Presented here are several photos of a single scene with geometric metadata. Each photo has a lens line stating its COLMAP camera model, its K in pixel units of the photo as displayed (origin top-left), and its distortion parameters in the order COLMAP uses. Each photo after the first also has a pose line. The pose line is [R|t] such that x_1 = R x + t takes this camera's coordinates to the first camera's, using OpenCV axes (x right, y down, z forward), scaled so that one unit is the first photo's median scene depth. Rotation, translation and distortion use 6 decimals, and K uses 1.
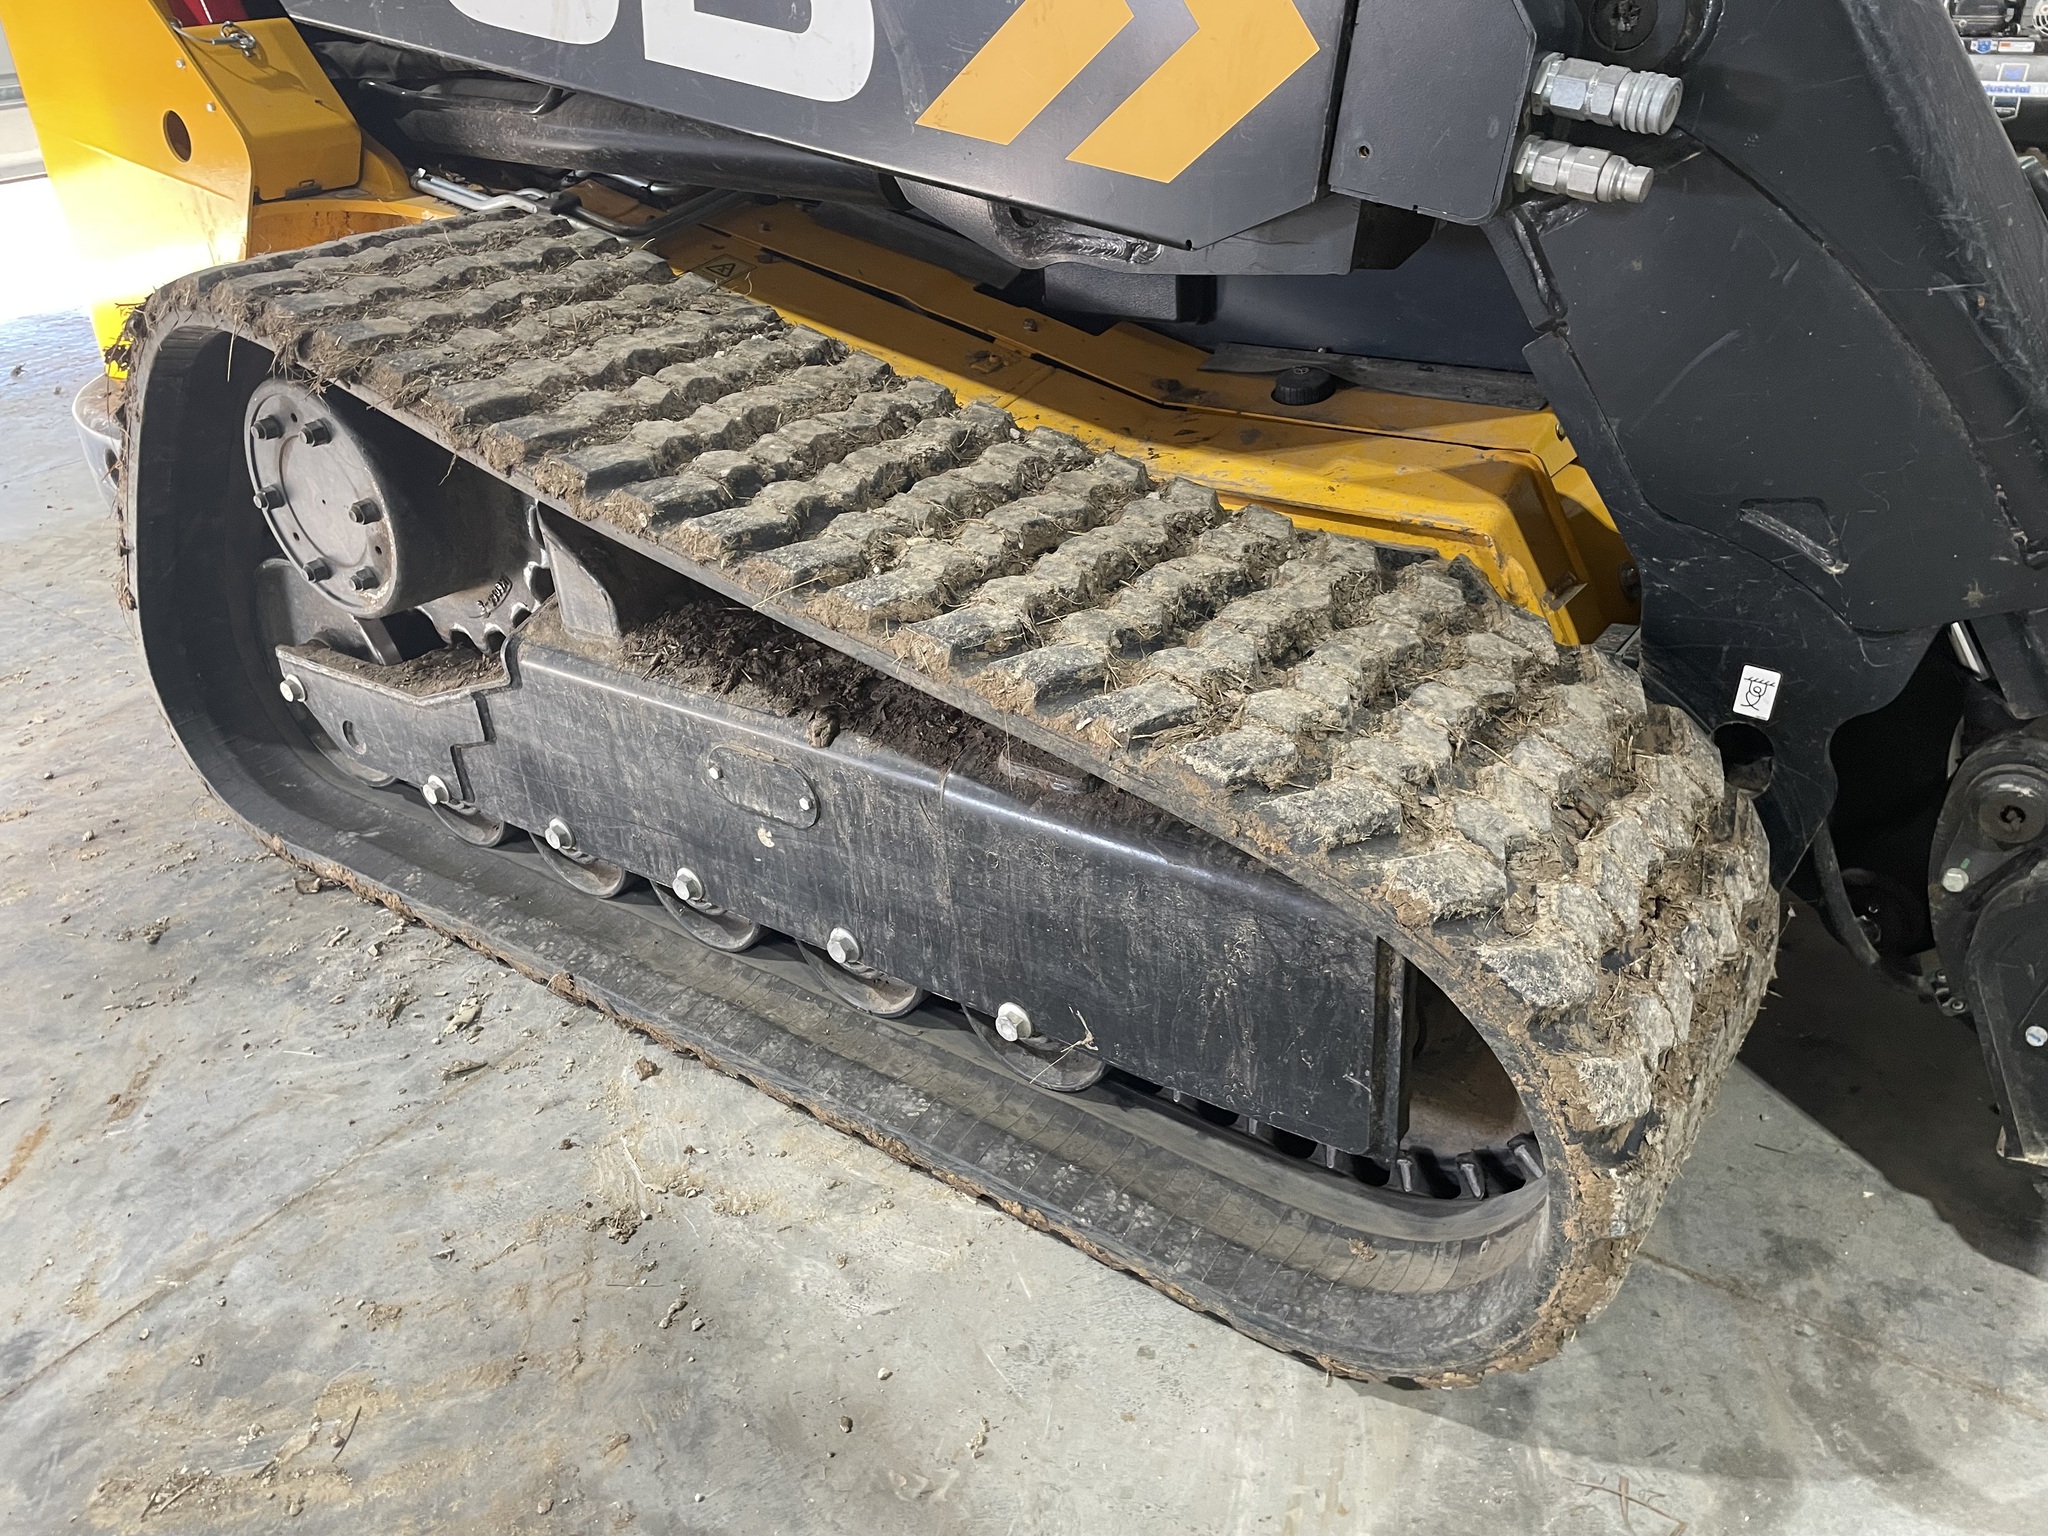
lens RADIAL K [[1543.2, 0, 1040.0], [0, 1543.2, 754.5], [0, 0, 1]] dist [0.088798, -0.113548]
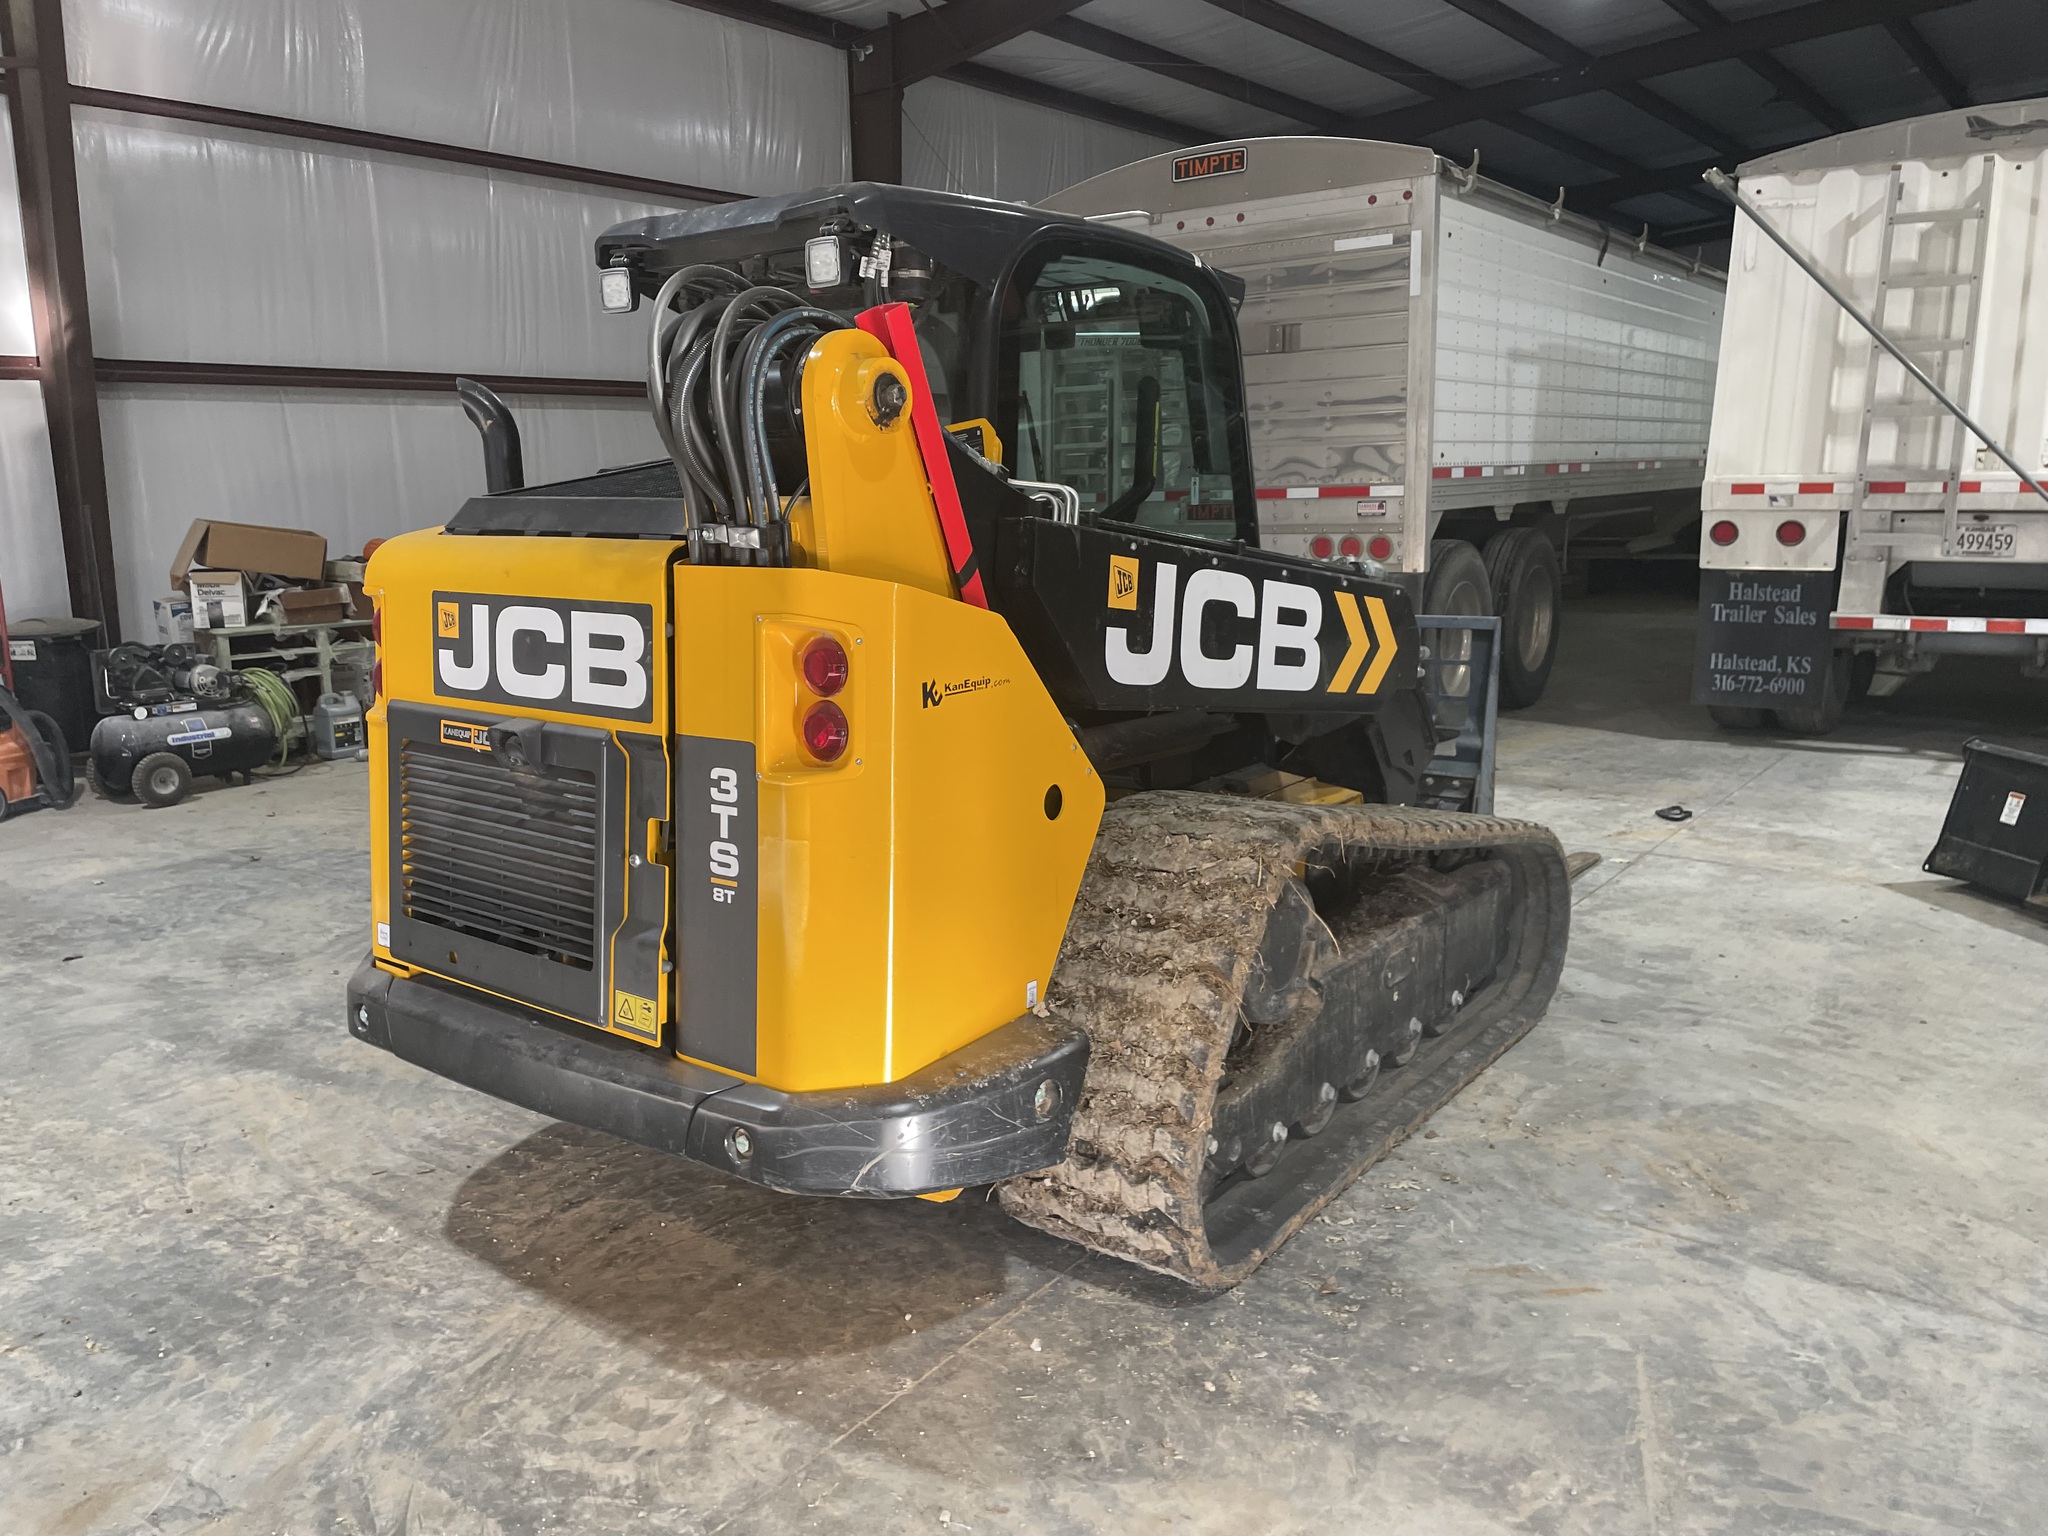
lens RADIAL K [[1543.2, 0, 1004.3], [0, 1543.2, 738.3], [0, 0, 1]] dist [0.088798, -0.113548]
pose [[0.028476, -0.115785, 0.992866, -2.440491], [0.498412, 0.862634, 0.086302, -0.758040], [-0.866473, 0.492399, 0.082273, 1.183635]]
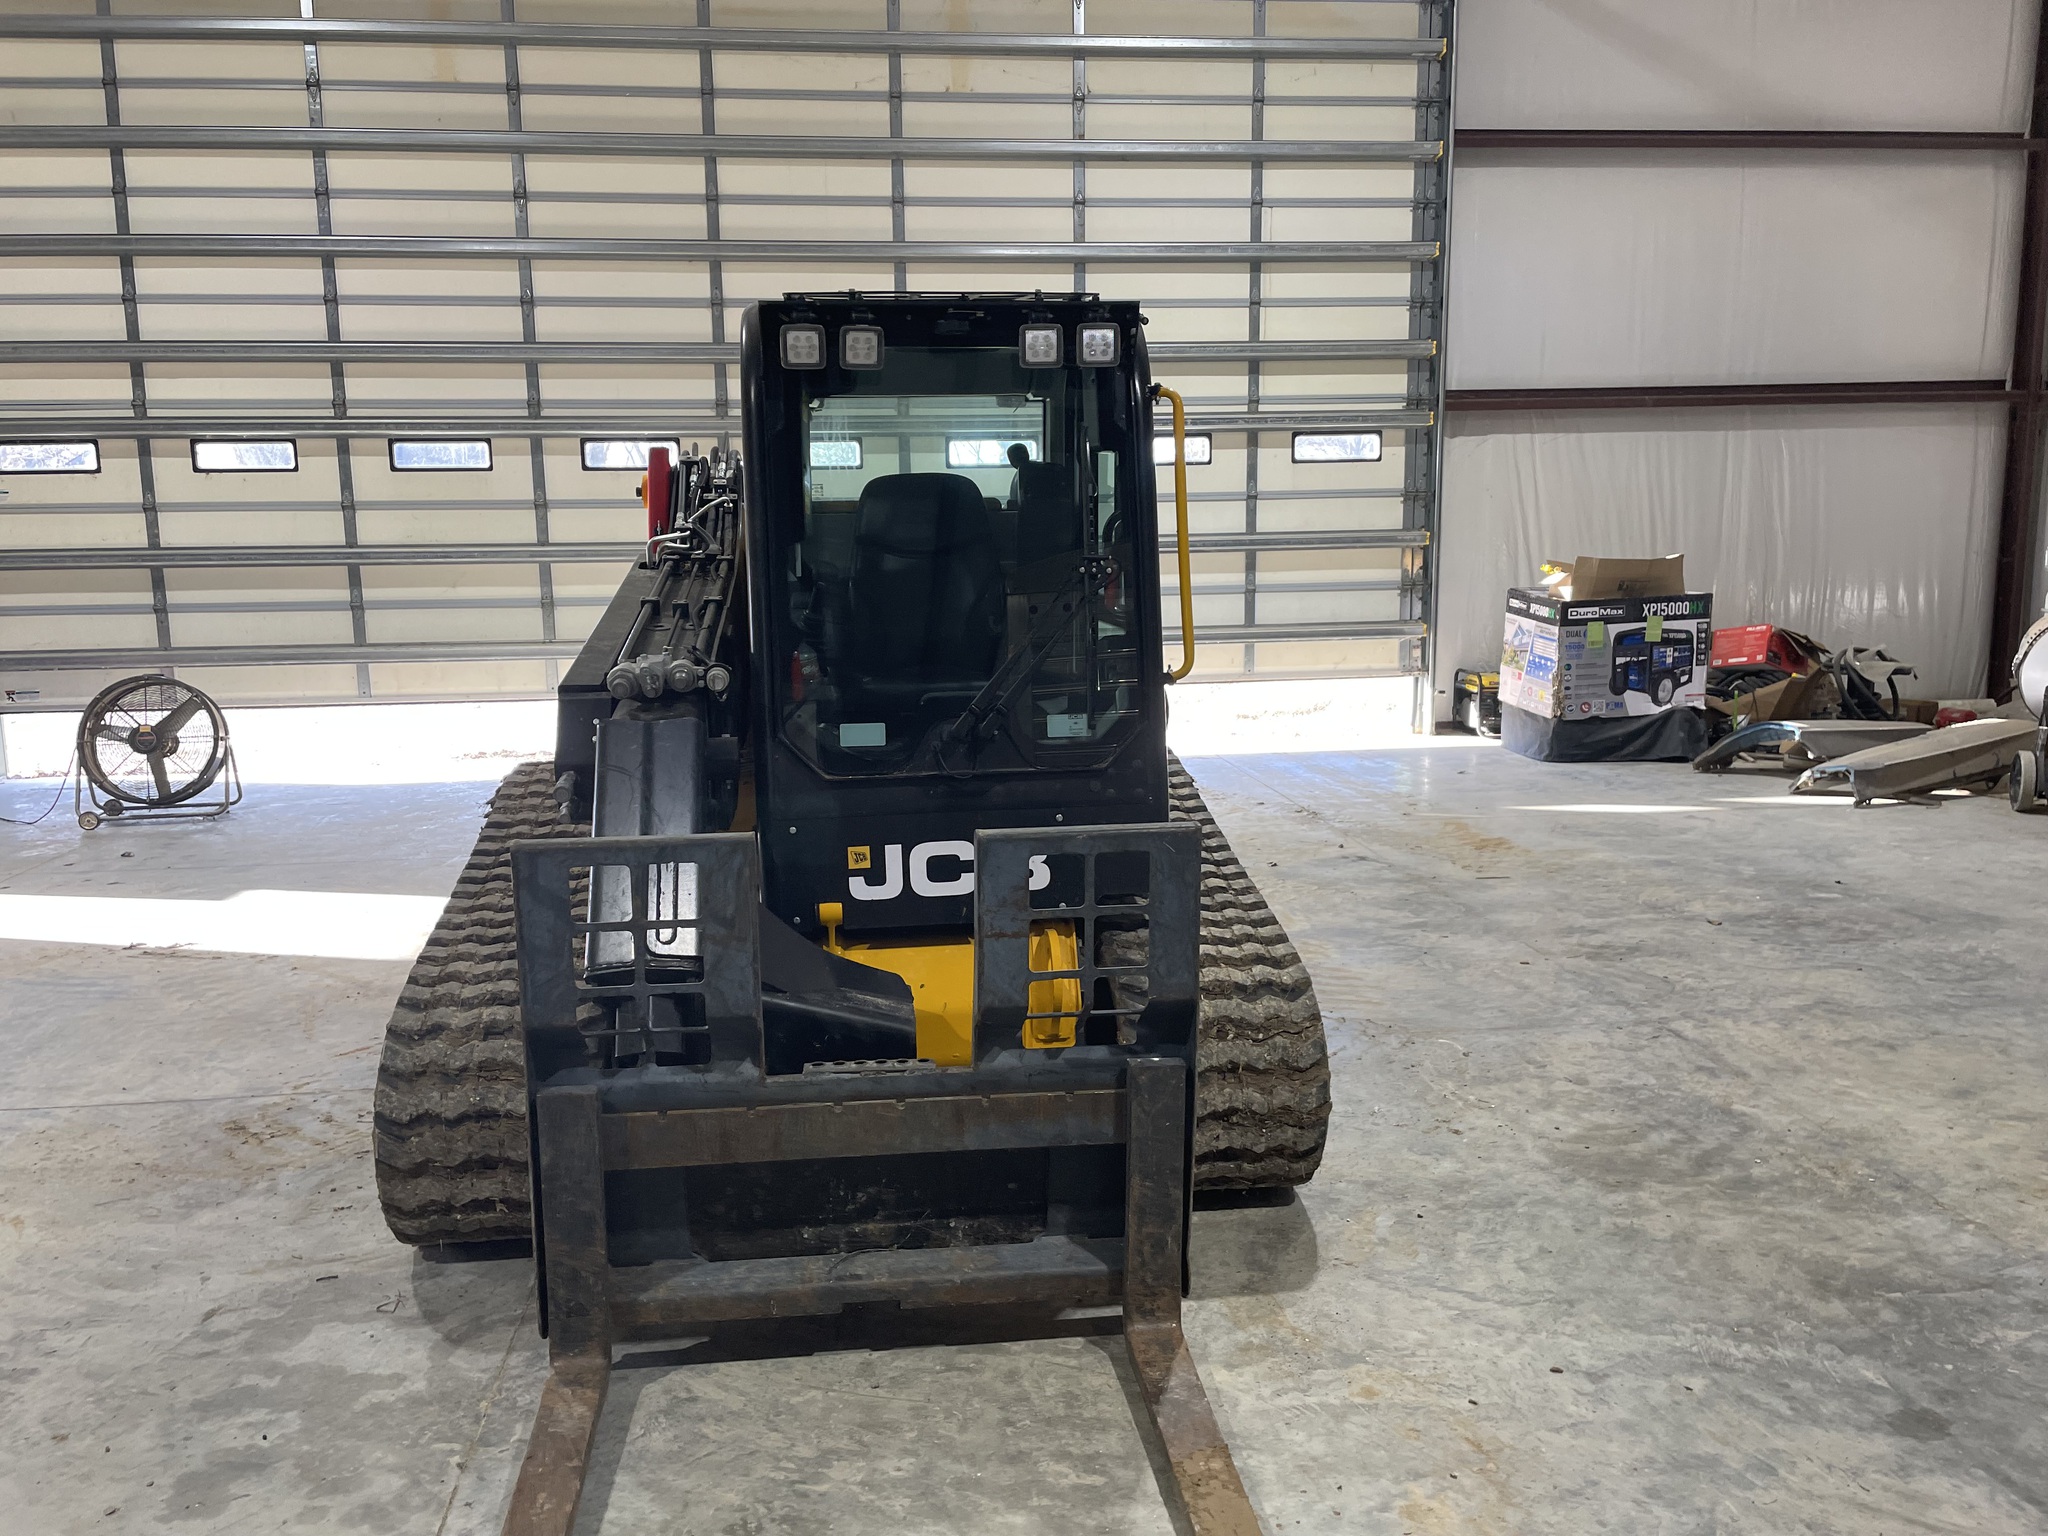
lens RADIAL K [[1543.2, 0, 1003.9], [0, 1543.2, 754.5], [0, 0, 1]] dist [0.088798, -0.113548]
pose [[0.672251, 0.160557, -0.722703, 2.116433], [-0.374460, 0.915859, -0.144850, -0.258760], [0.638638, 0.367998, 0.675810, -0.314002]]
